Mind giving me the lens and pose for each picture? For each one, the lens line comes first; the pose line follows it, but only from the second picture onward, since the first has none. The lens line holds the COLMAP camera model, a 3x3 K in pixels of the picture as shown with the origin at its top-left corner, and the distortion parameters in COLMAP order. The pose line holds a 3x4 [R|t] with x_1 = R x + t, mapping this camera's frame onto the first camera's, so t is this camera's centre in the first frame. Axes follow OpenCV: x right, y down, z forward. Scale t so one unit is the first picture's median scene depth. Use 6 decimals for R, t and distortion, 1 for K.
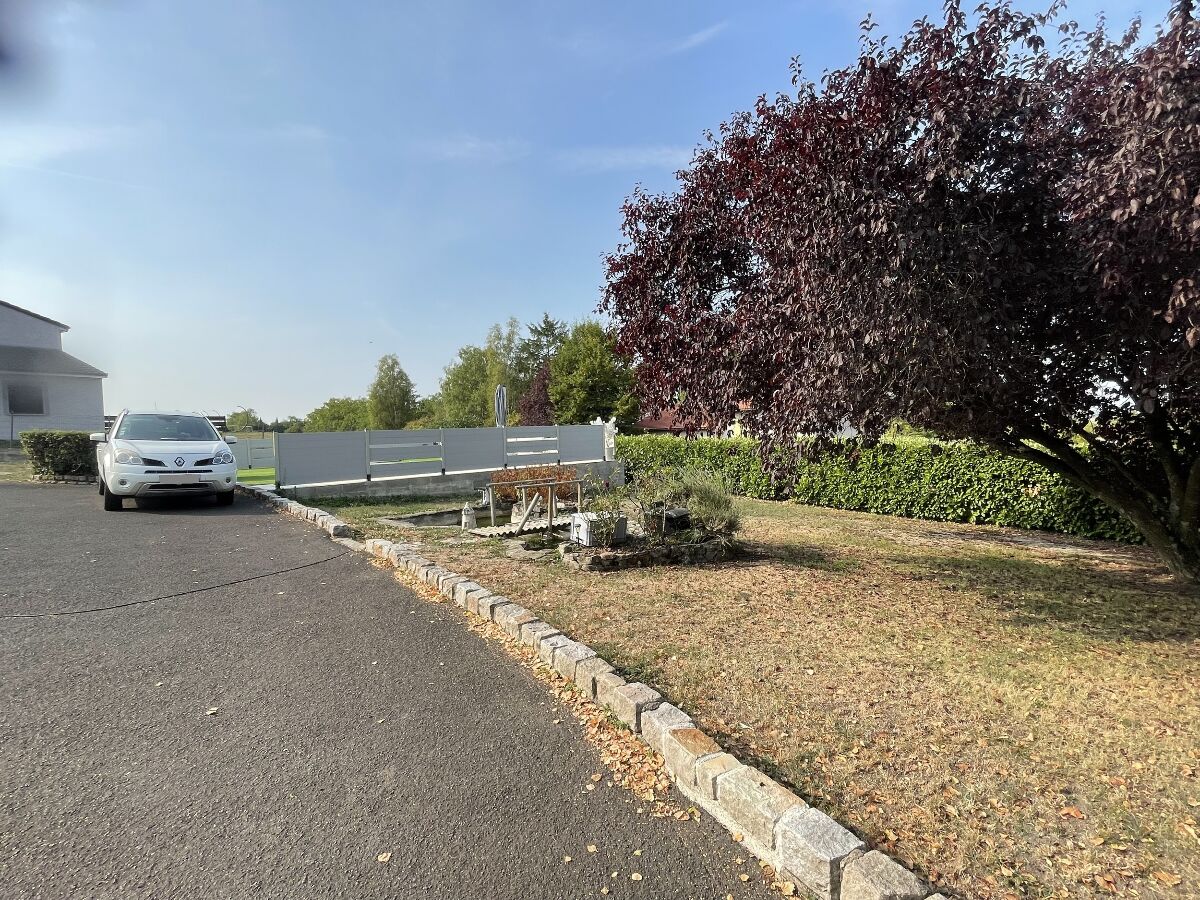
lens RADIAL K [[568.8, 0, 600.0], [0, 568.8, 450.0], [0, 0, 1]] dist [0.000208, -0.000233]
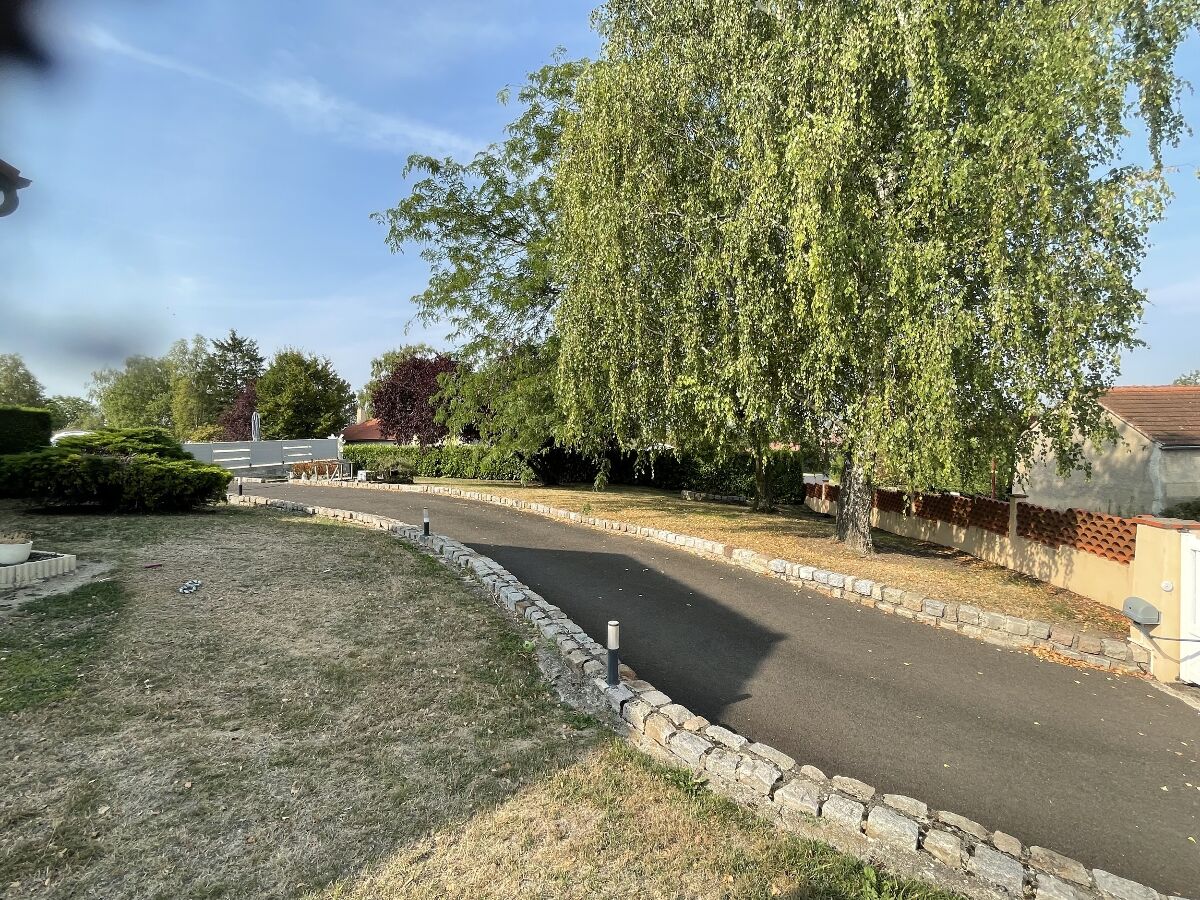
lens RADIAL K [[568.8, 0, 600.0], [0, 568.8, 450.0], [0, 0, 1]] dist [0.000208, -0.000233]
pose [[0.856182, -0.009059, 0.516594, -0.059471], [0.017524, 0.999780, -0.011512, 0.006850], [-0.516376, 0.018909, 0.856153, -0.261905]]
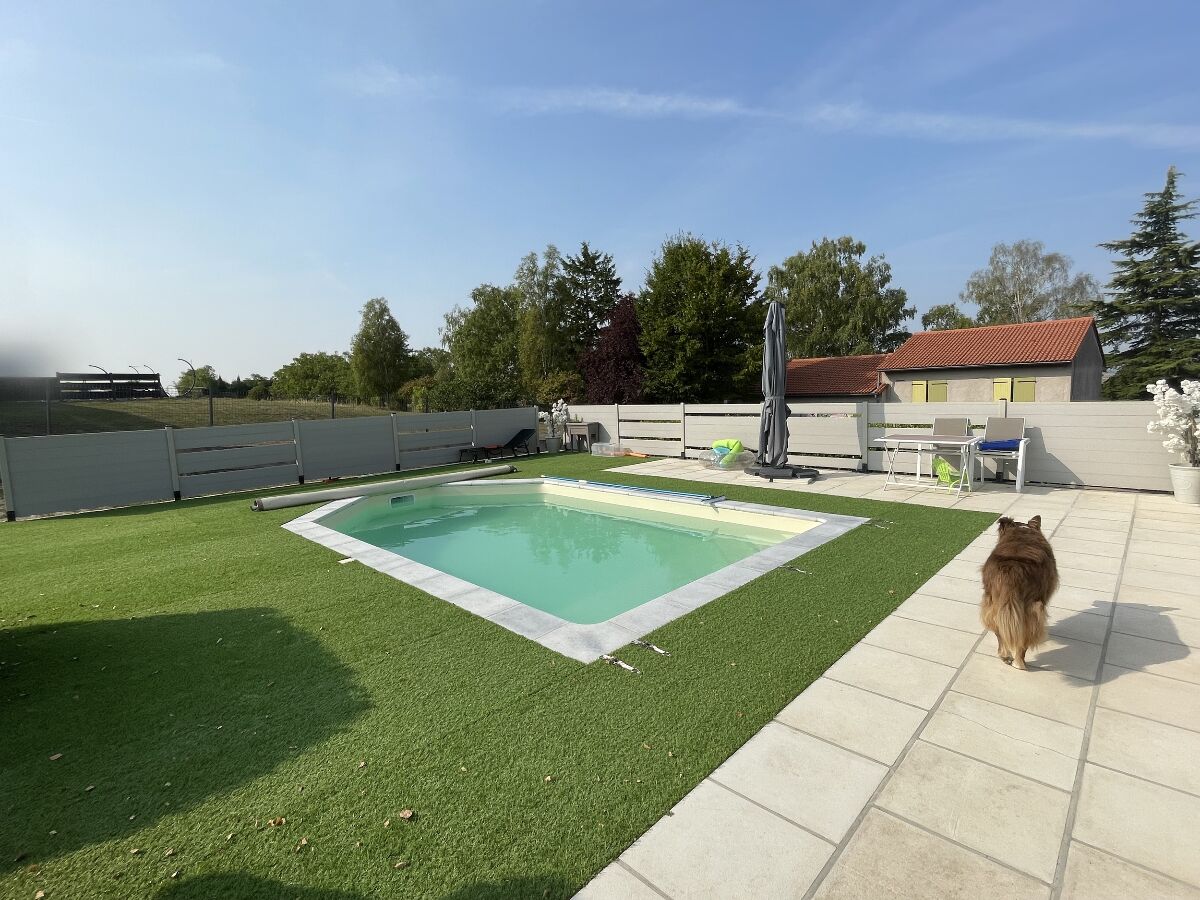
lens RADIAL K [[568.8, 0, 600.0], [0, 568.8, 450.0], [0, 0, 1]] dist [0.000208, -0.000233]
pose [[0.998908, 0.000468, 0.046727, -0.111889], [-0.003721, 0.997571, 0.069551, -0.011392], [-0.046581, -0.069648, 0.996483, 0.199964]]
